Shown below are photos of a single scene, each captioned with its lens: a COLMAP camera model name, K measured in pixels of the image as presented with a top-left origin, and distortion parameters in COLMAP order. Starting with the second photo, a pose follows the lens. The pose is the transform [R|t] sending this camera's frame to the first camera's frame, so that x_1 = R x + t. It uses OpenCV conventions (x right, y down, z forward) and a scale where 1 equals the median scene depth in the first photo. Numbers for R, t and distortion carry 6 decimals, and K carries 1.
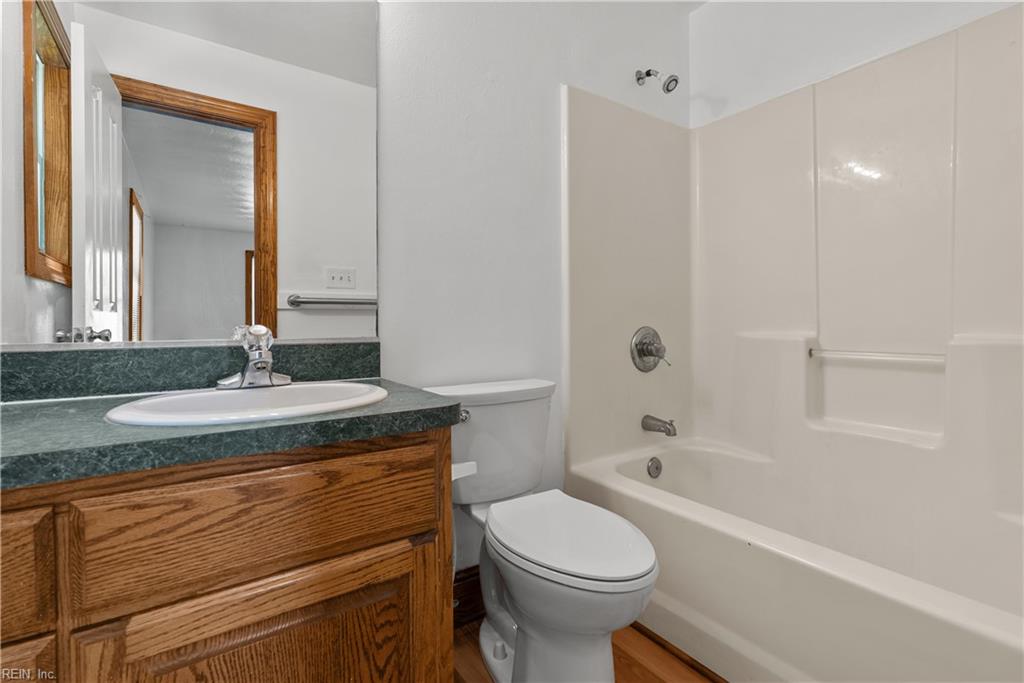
lens RADIAL K [[466.4, 0, 512.3], [0, 466.4, 331.7], [0, 0, 1]] dist [-0.007874, -0.000316]
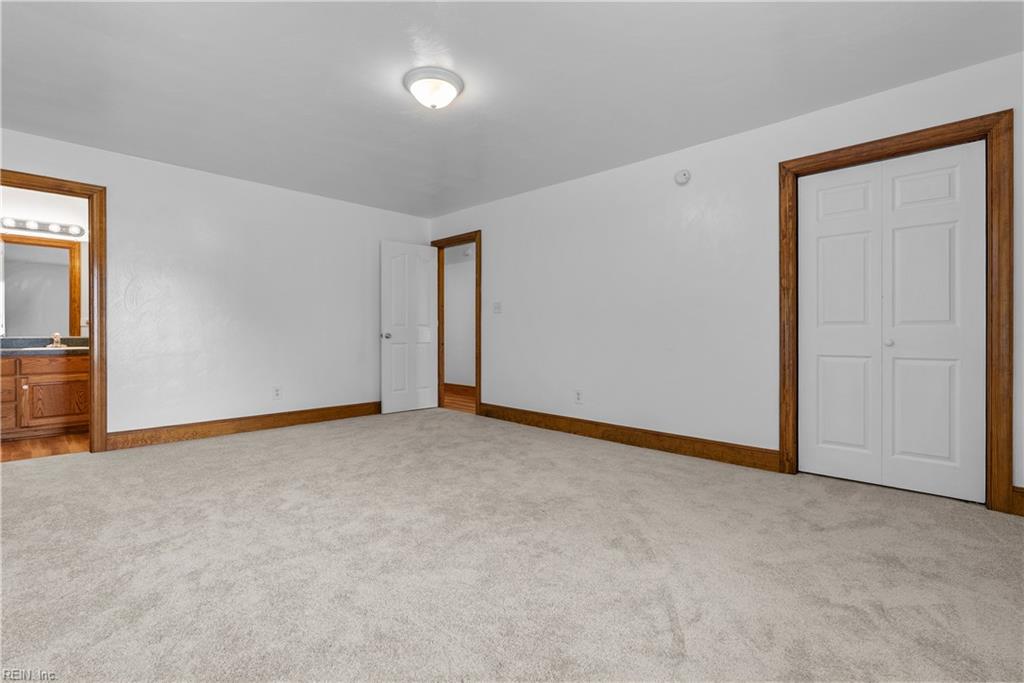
lens RADIAL K [[443.7, 0, 512.4], [0, 443.7, 327.7], [0, 0, 1]] dist [-0.001147, -0.000025]
pose [[0.975095, 0.002997, 0.221766, 3.793075], [0.000141, 0.999900, -0.014130, -0.010657], [-0.221787, 0.013809, 0.974997, -5.646132]]
